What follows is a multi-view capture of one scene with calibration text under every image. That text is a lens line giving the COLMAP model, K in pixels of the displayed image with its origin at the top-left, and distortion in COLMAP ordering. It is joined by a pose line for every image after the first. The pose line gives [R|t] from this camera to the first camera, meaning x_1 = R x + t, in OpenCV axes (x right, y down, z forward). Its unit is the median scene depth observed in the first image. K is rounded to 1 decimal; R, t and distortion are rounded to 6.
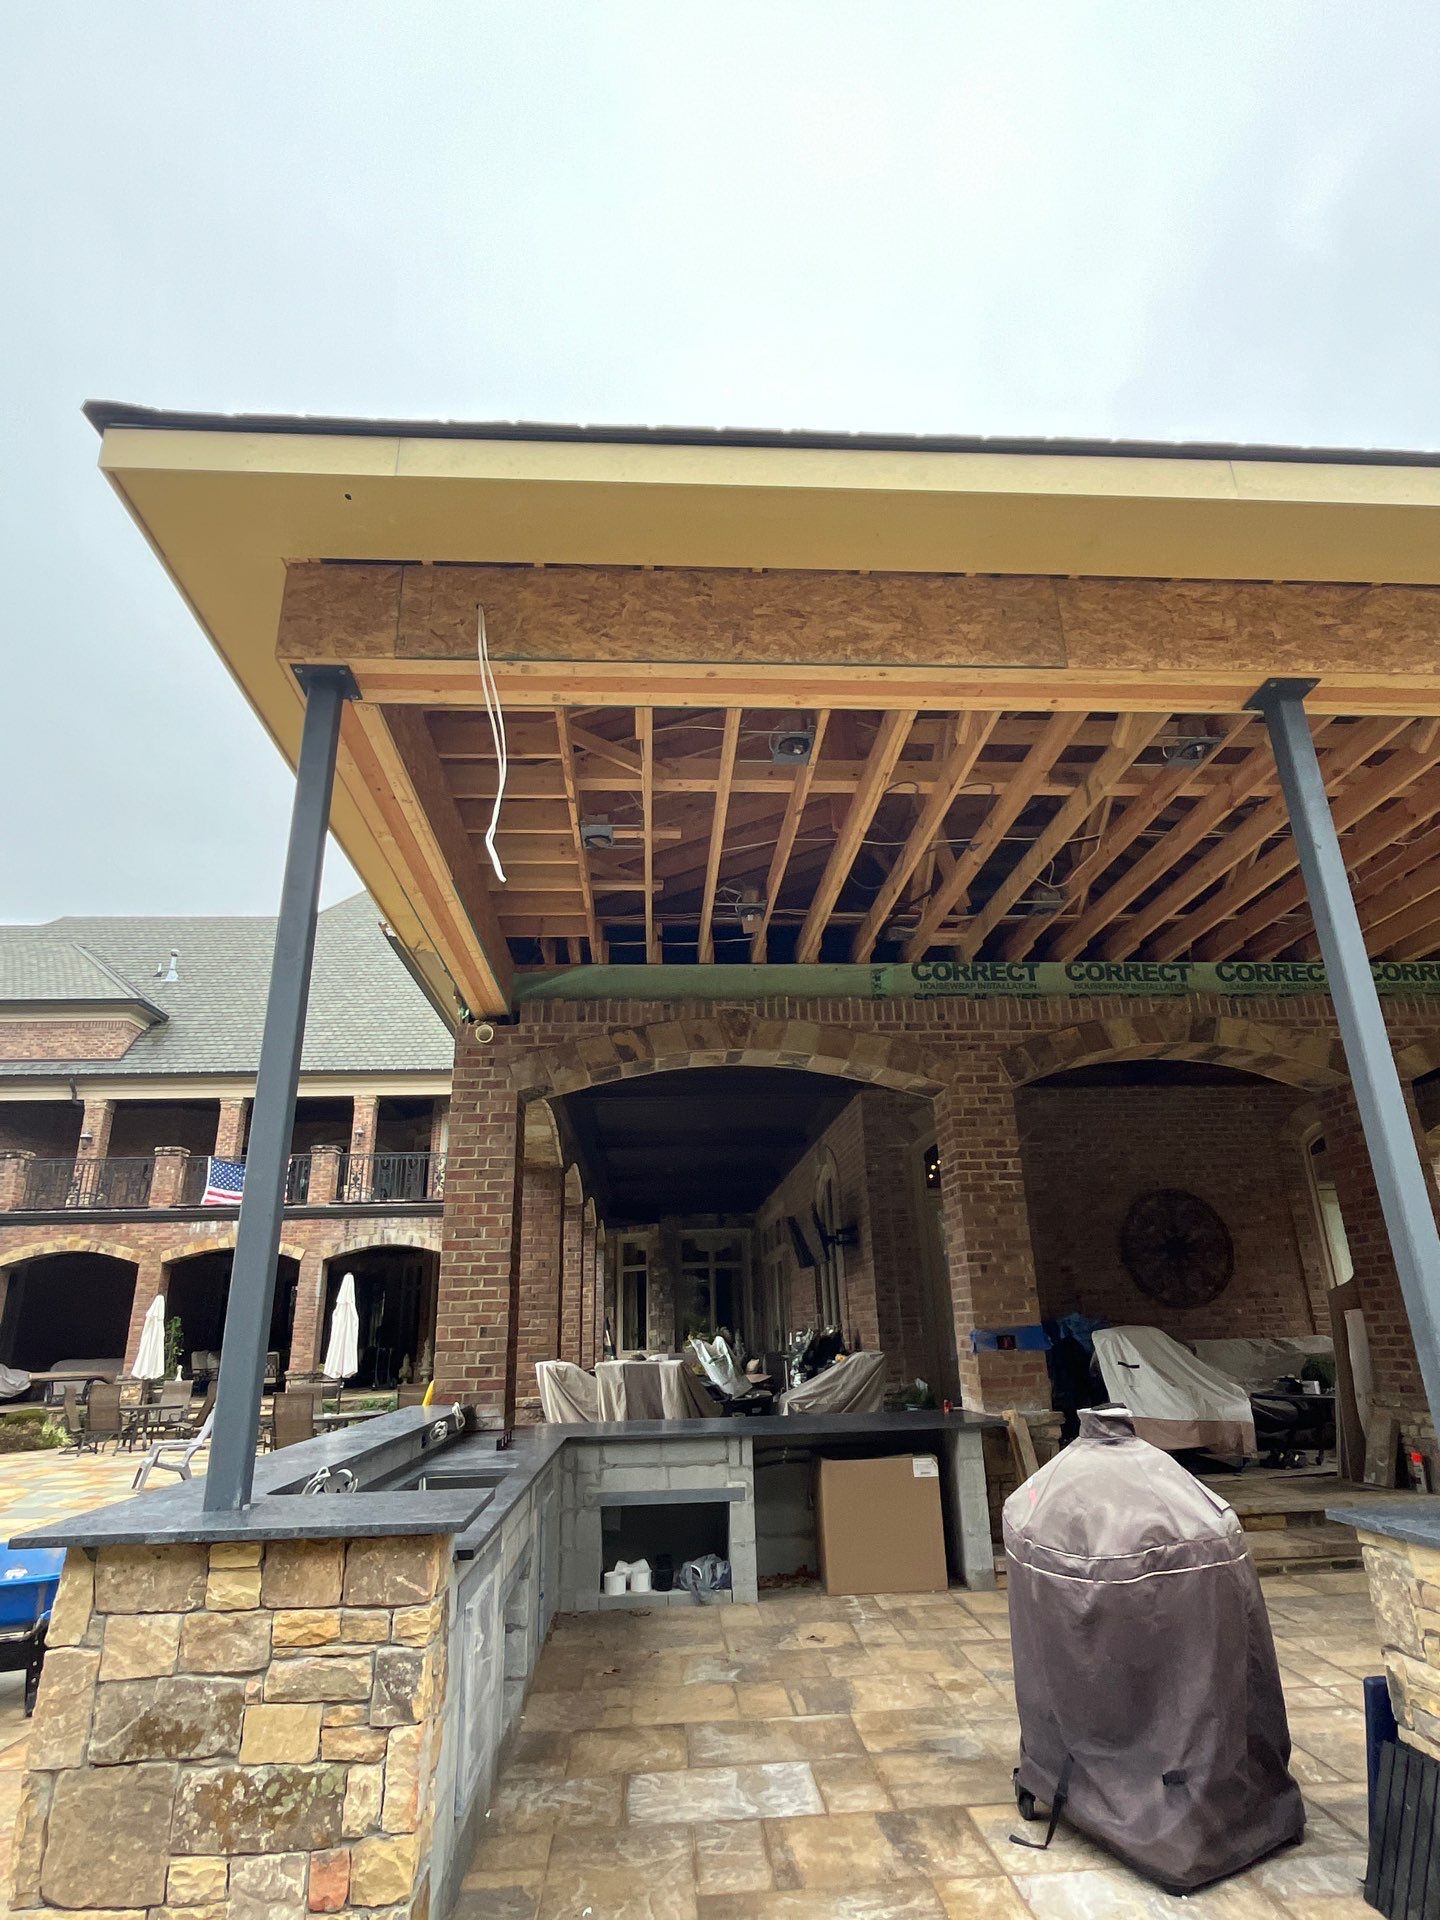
lens RADIAL K [[1017.3, 0, 720.0], [0, 1017.3, 960.0], [0, 0, 1]] dist [-0.005423, -0.001120]
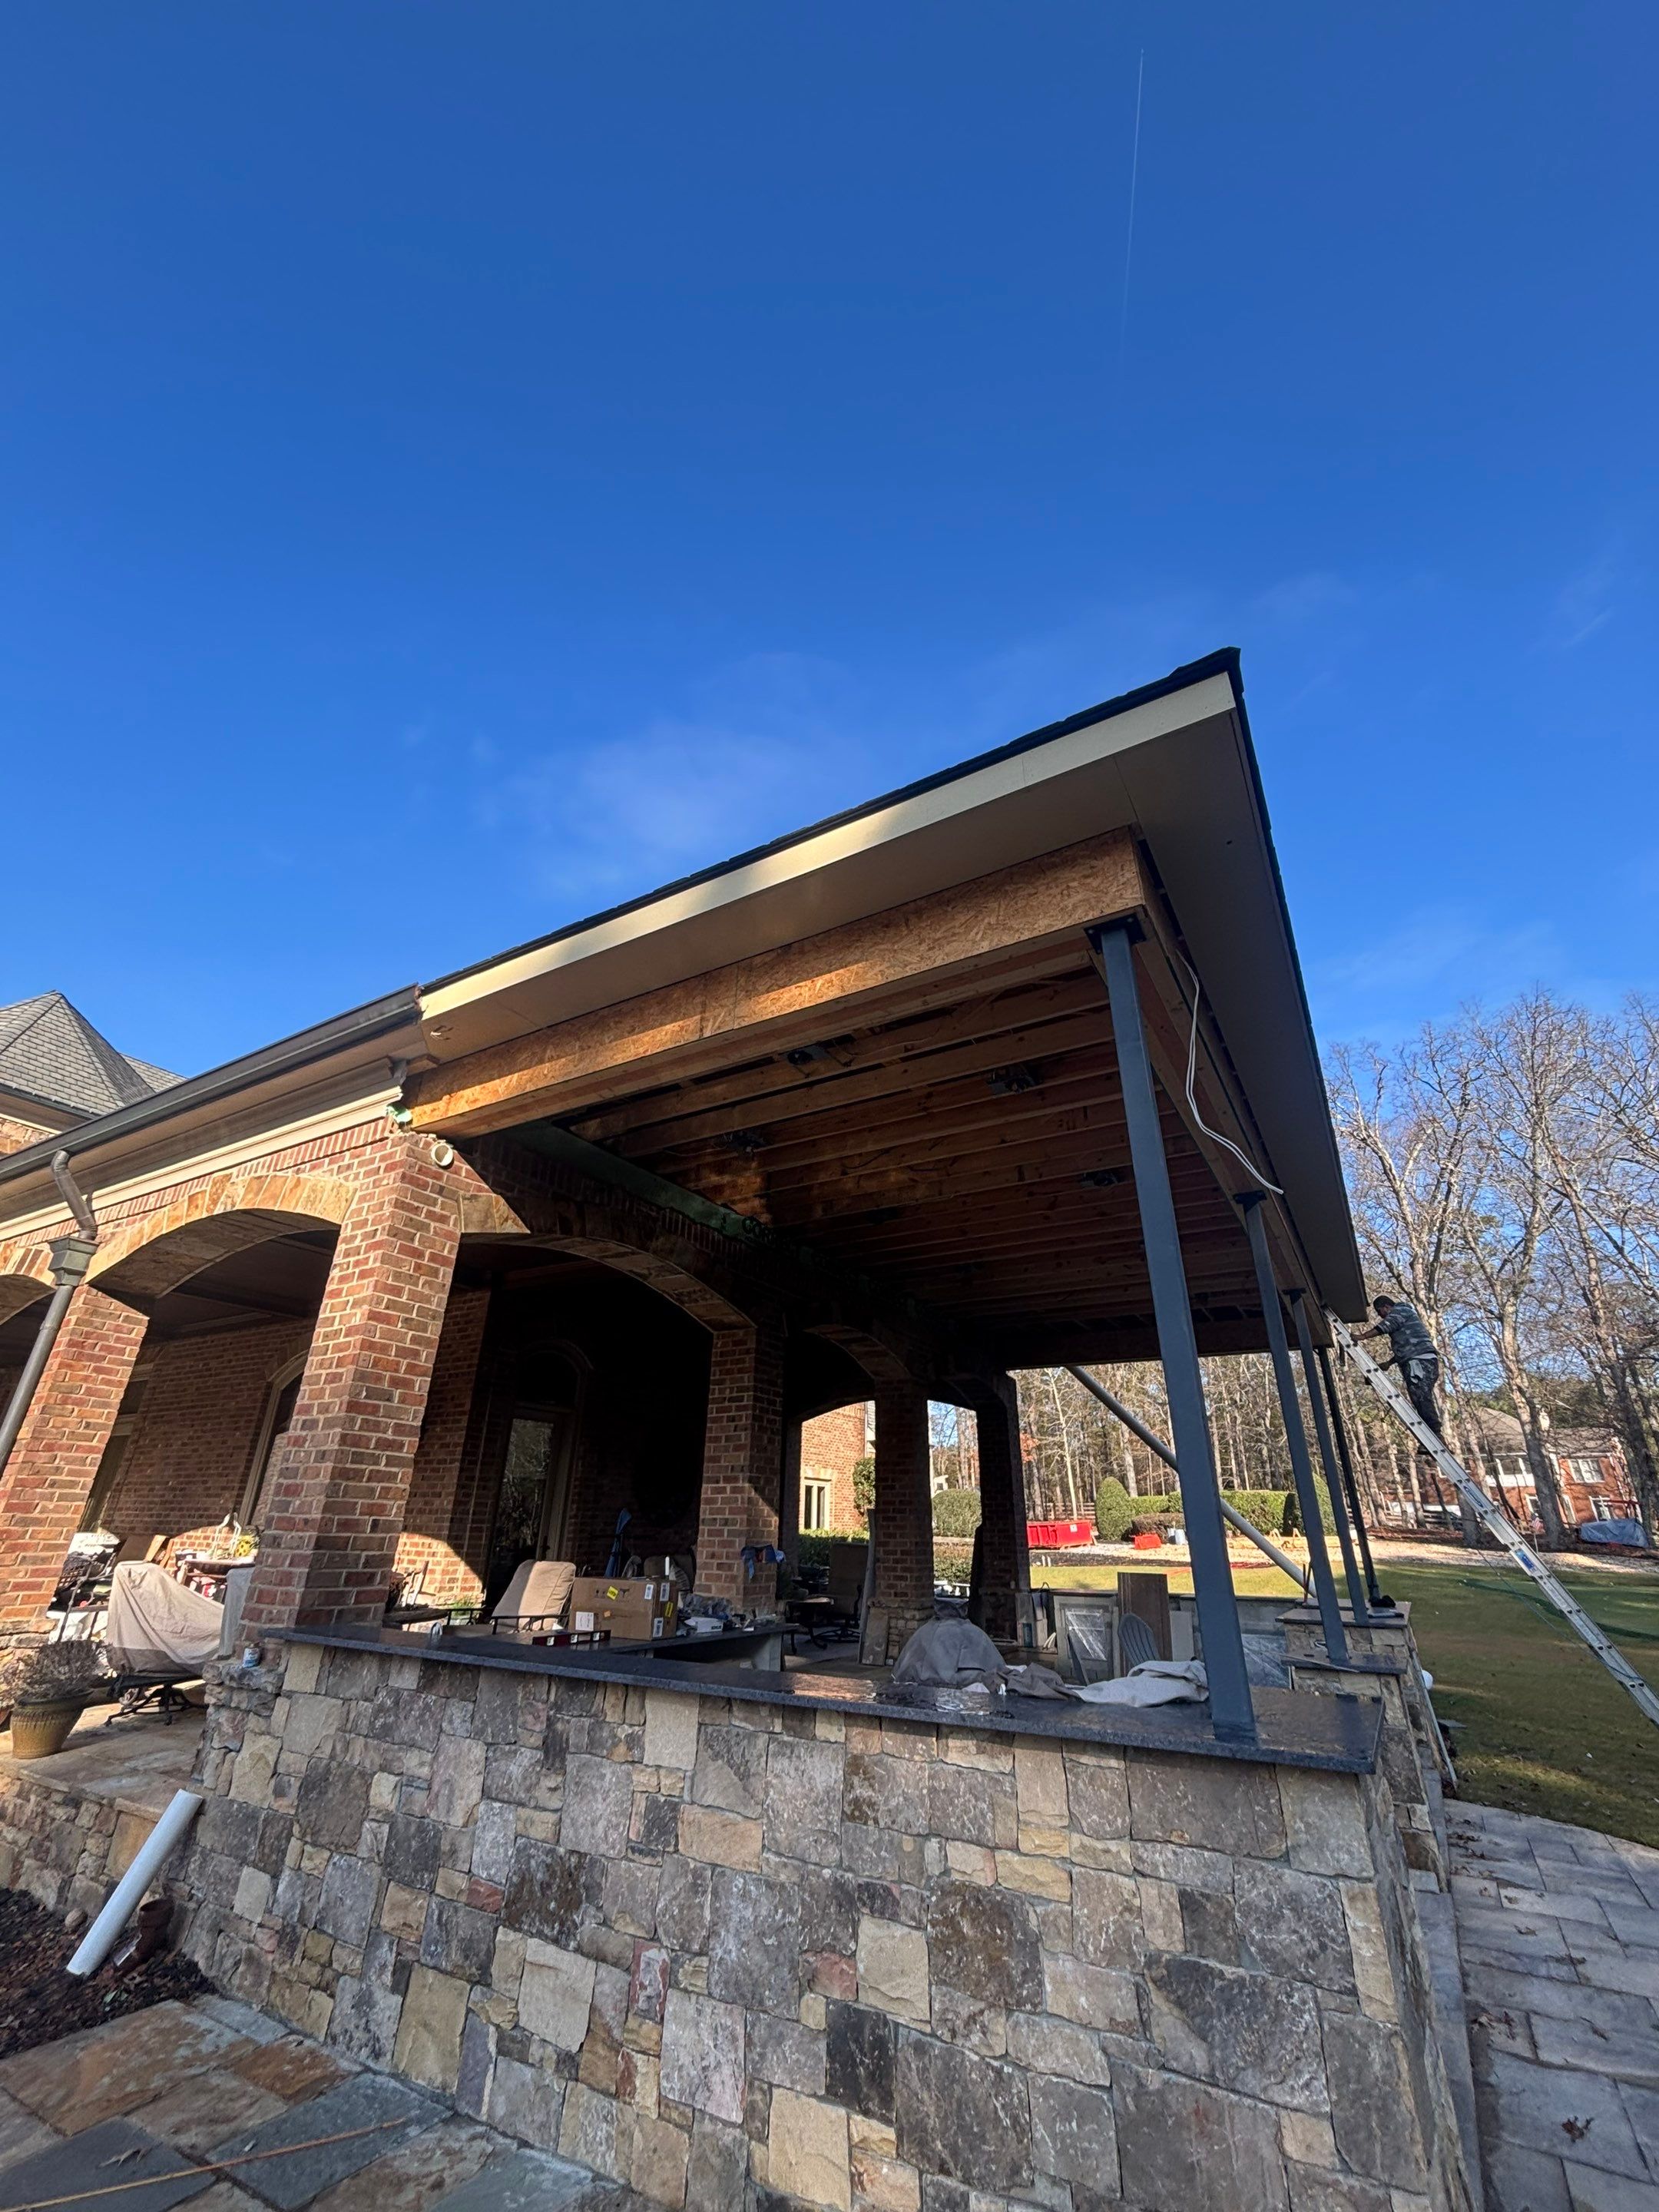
lens RADIAL K [[901.6, 0, 815.0], [0, 901.6, 1094.4], [0, 0, 1]] dist [0.000253, -0.000390]
pose [[0.566205, 0.392487, 0.724821, -0.675956], [-0.308828, 0.916315, -0.254935, 0.134593], [-0.764224, -0.079500, 0.640033, 0.325994]]
